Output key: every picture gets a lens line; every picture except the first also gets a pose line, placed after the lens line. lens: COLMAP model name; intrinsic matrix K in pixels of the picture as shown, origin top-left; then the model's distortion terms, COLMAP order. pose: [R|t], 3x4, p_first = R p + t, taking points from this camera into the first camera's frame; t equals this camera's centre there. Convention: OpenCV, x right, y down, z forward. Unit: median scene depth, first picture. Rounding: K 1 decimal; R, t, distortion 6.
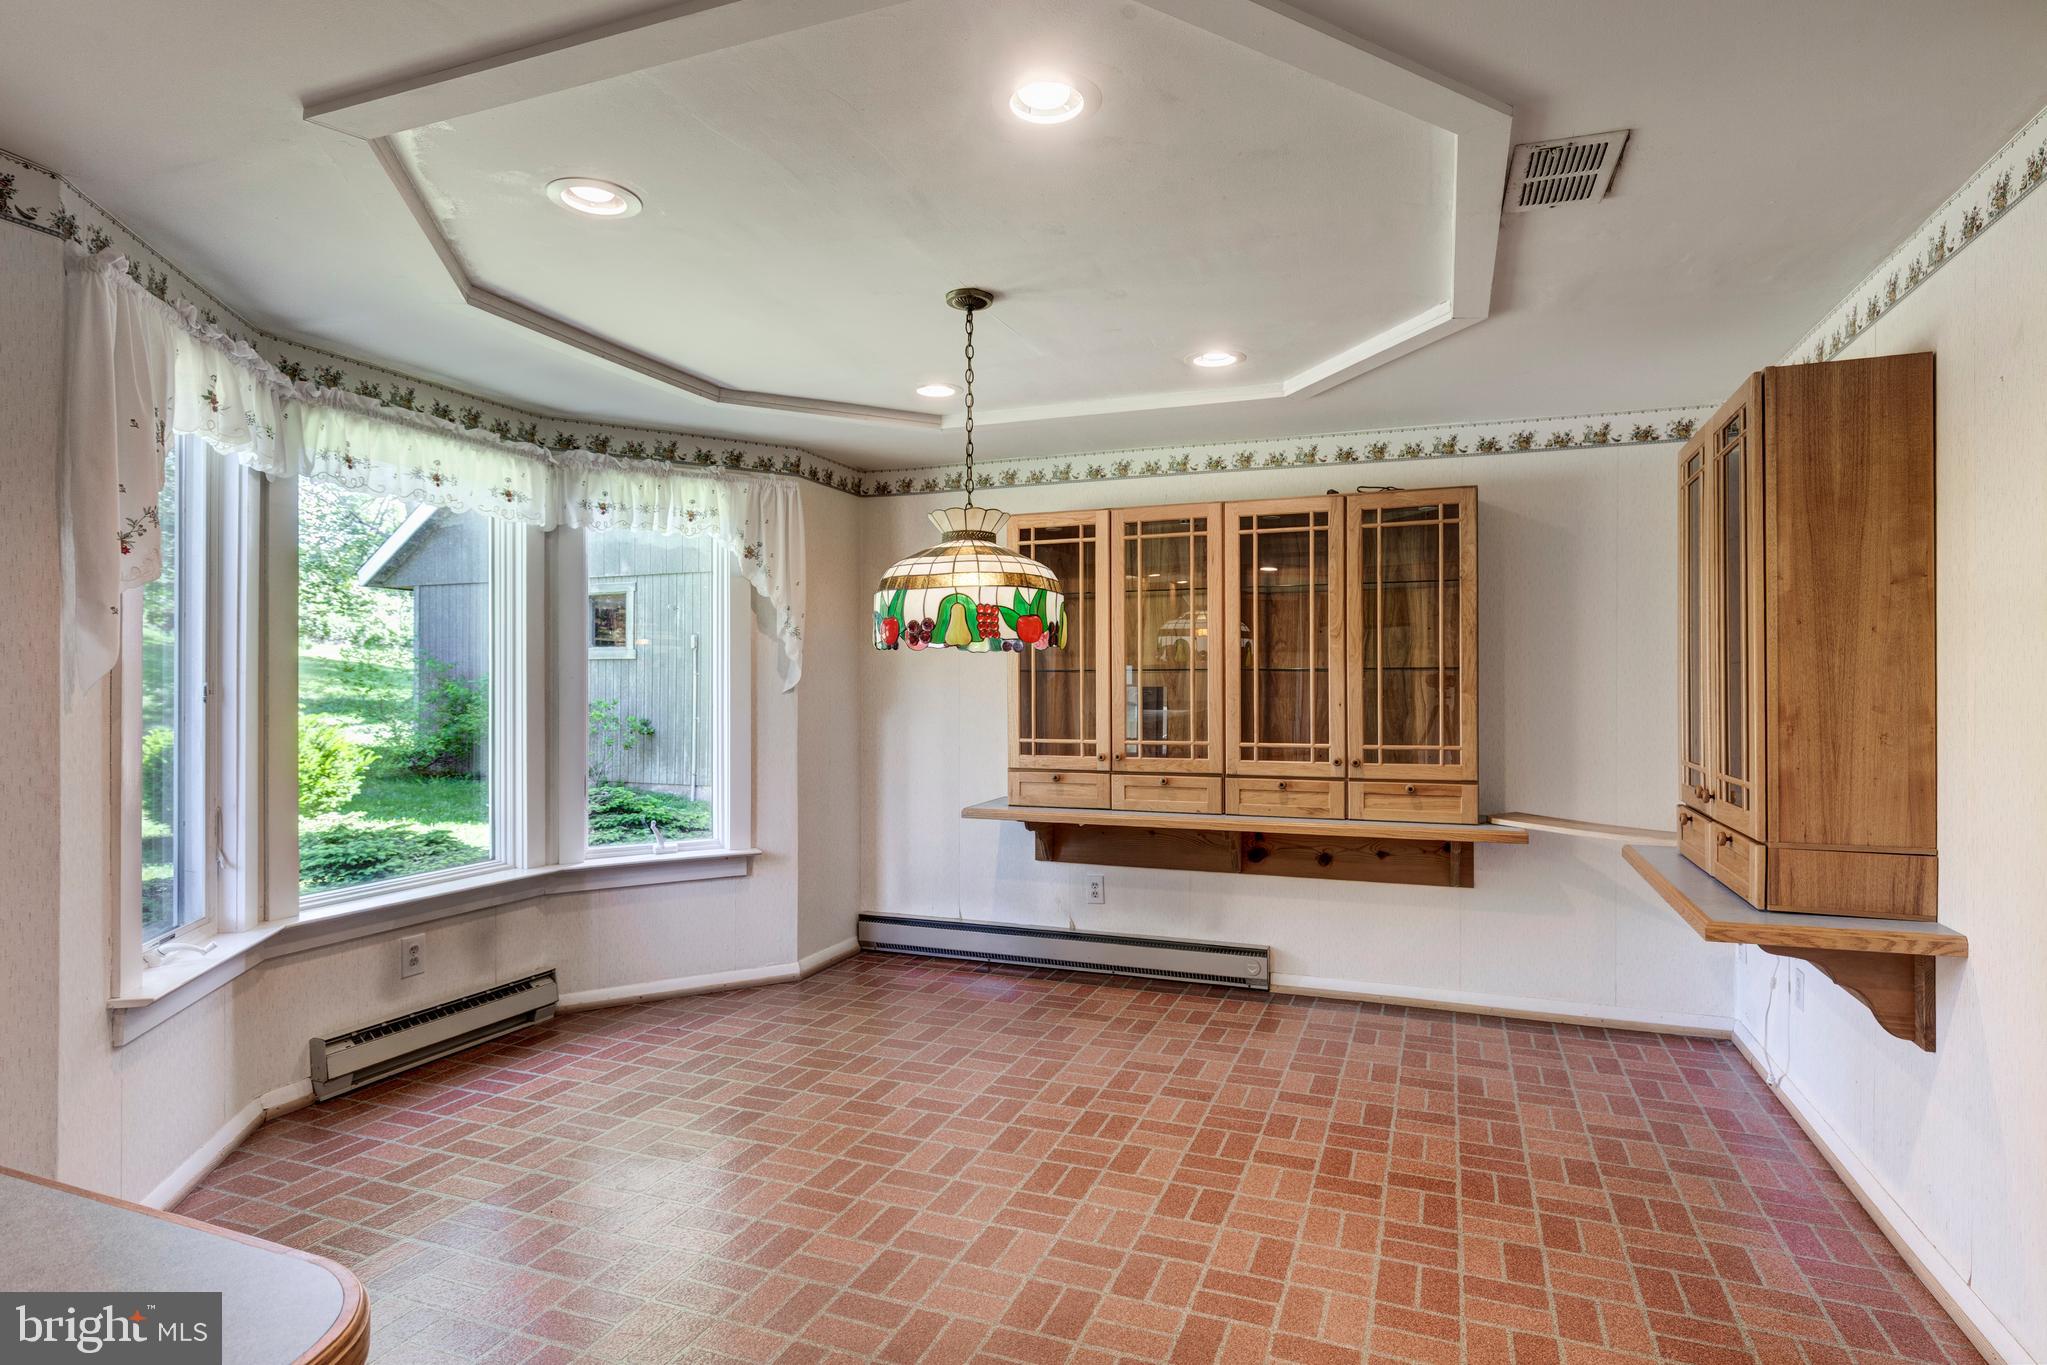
lens RADIAL K [[1087.7, 0, 1019.5], [0, 1087.7, 681.4], [0, 0, 1]] dist [0.002371, 0.000158]
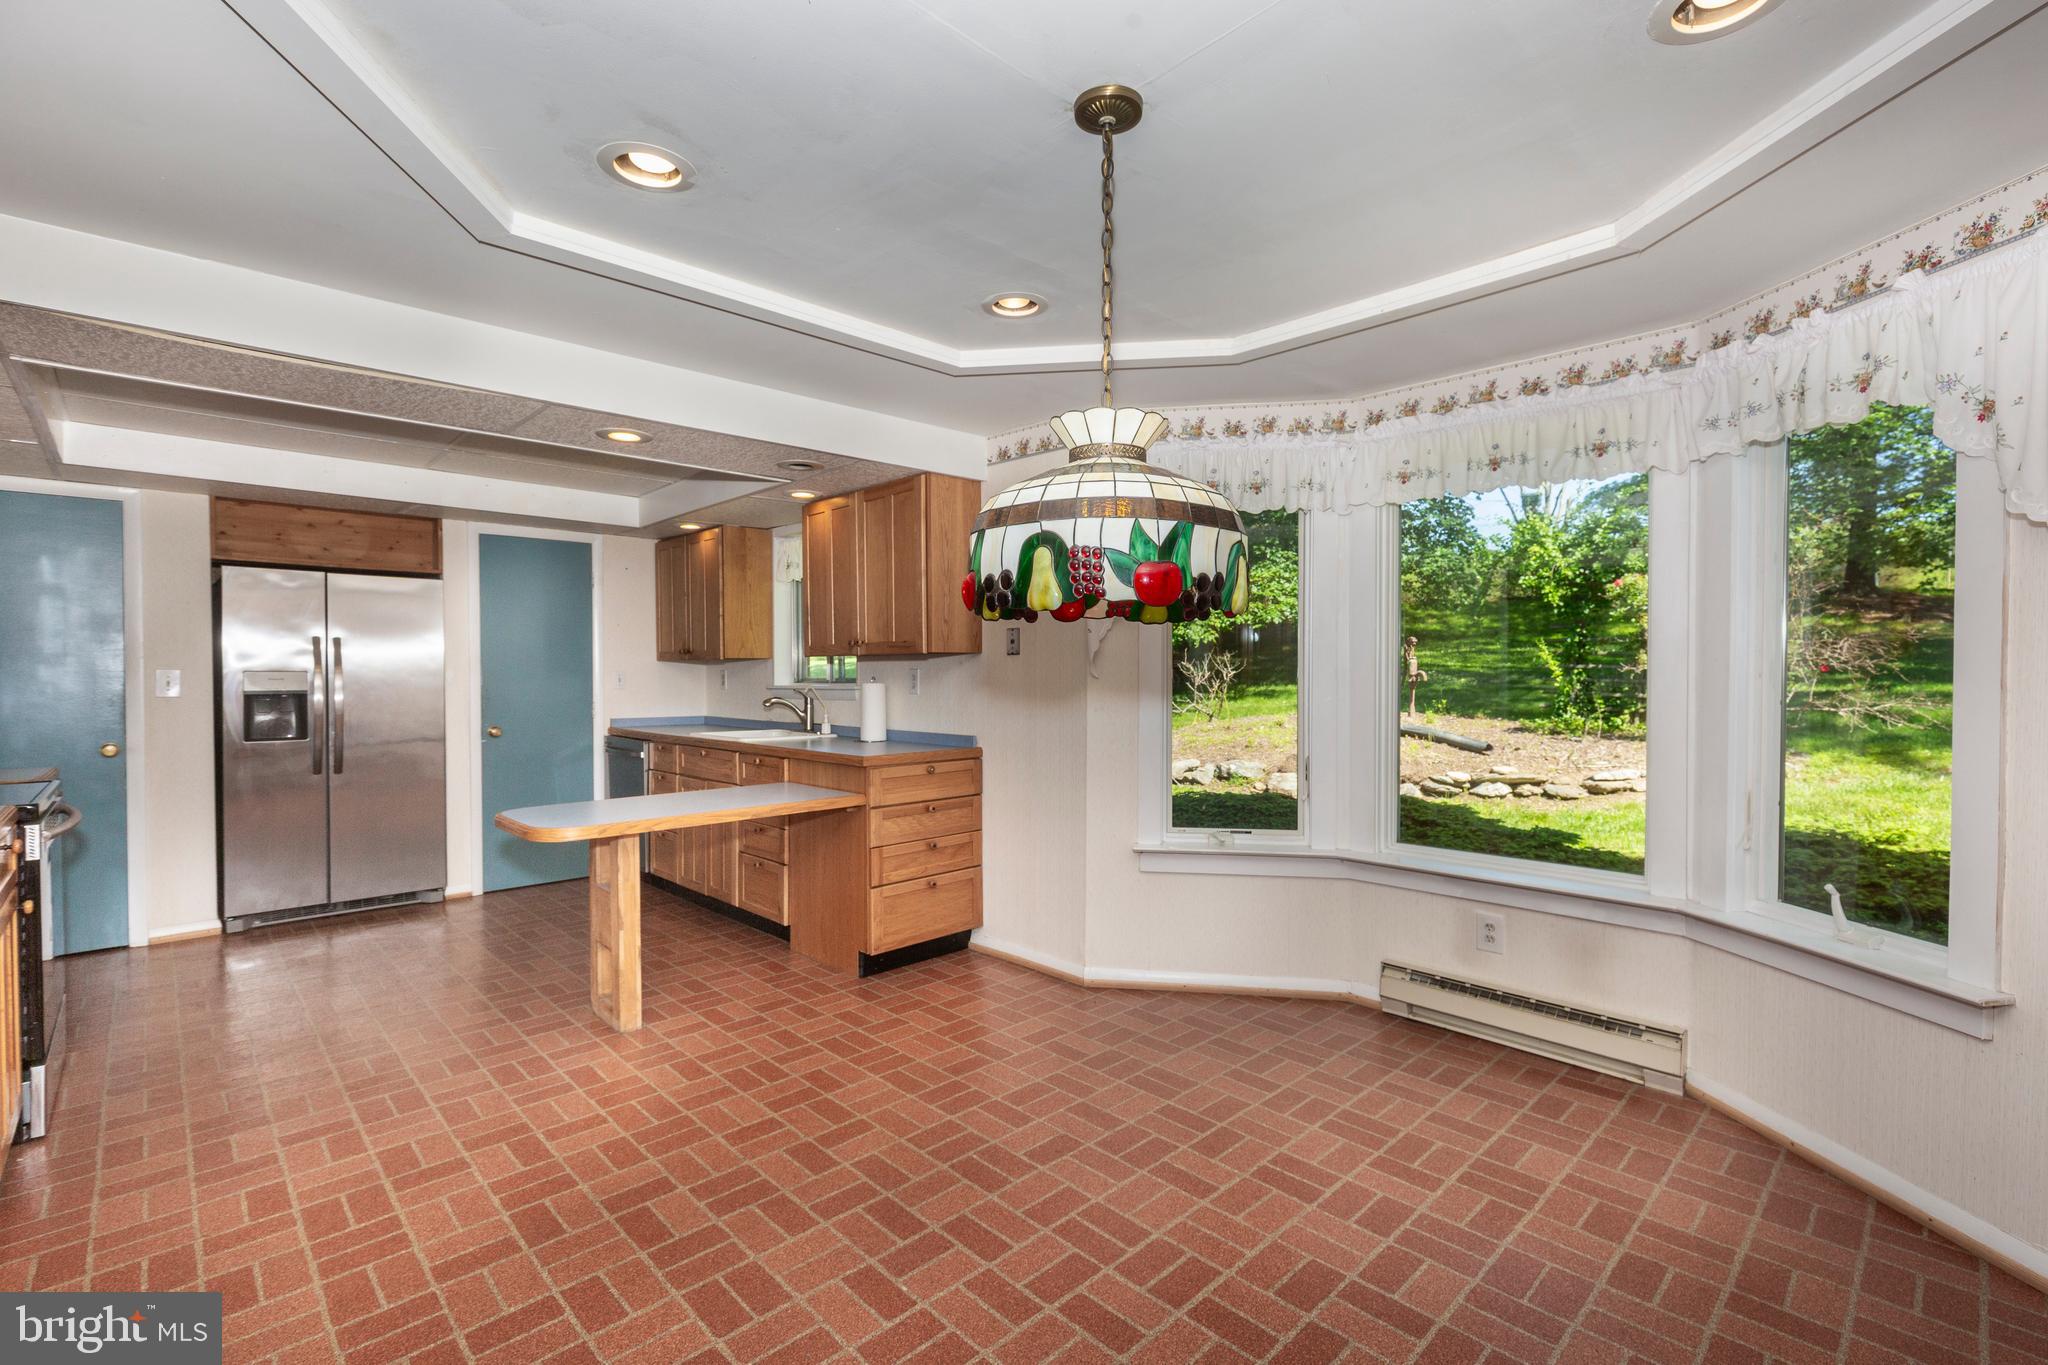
lens RADIAL K [[918.4, 0, 1024.0], [0, 918.4, 682.5], [0, 0, 1]] dist [-0.002169, -0.000601]
pose [[-0.422441, 0.012702, -0.906301, 0.359103], [0.006069, 0.999919, 0.011185, 0.003587], [0.906370, -0.000775, -0.422484, 0.850188]]
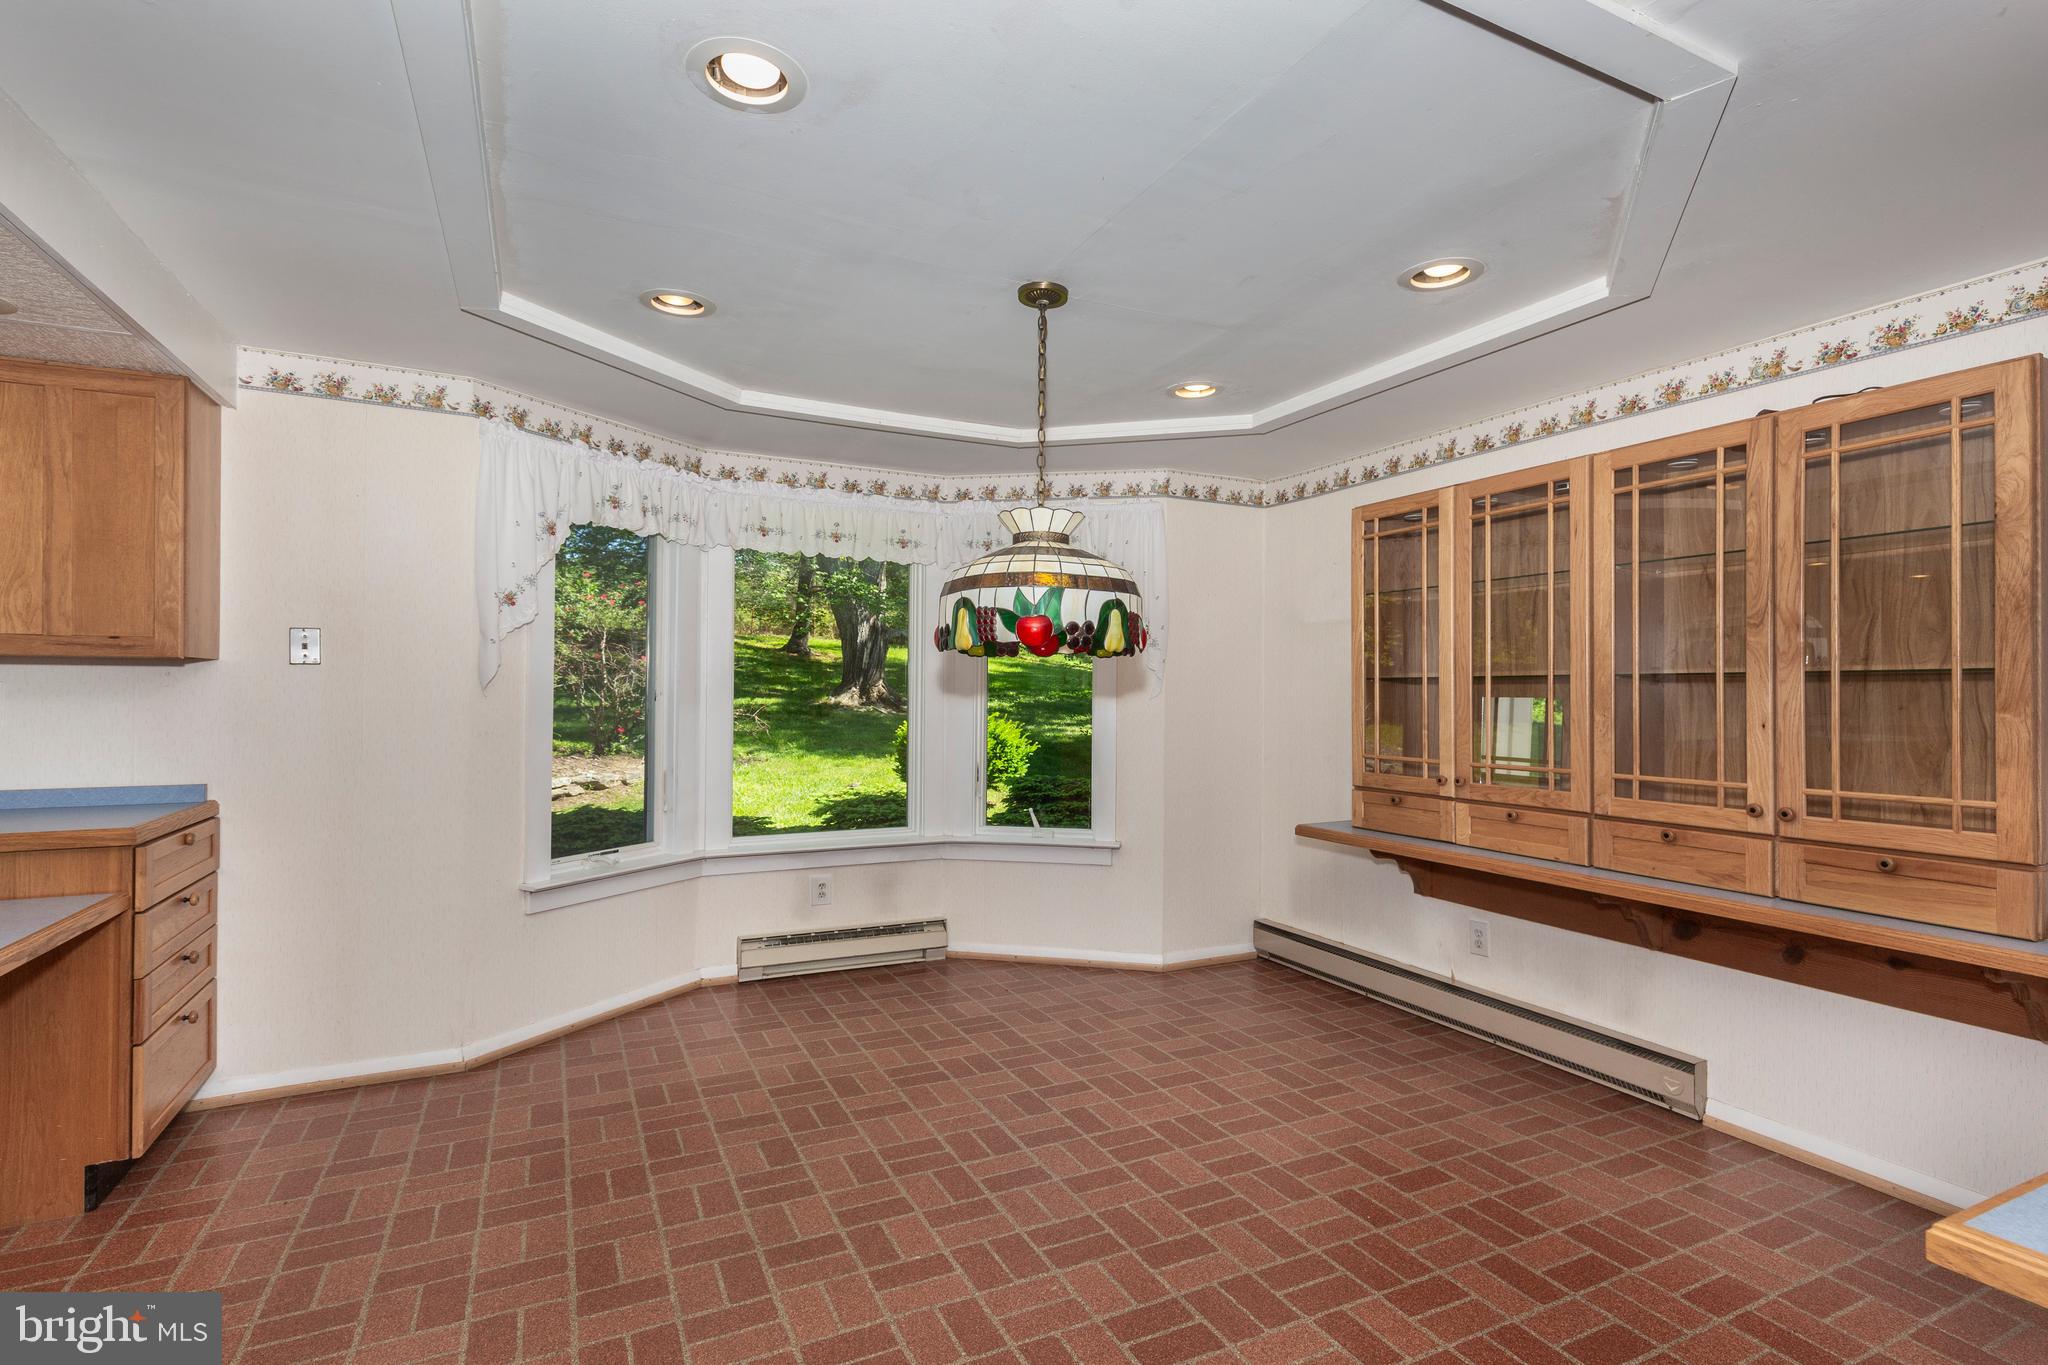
lens RADIAL K [[944.4, 0, 1024.0], [0, 944.4, 682.5], [0, 0, 1]] dist [0.012342, 0.000255]
pose [[0.738773, -0.001134, -0.673954, 0.364488], [-0.005851, 0.999950, -0.008096, 0.002369], [0.673929, 0.009925, 0.738729, 0.263358]]
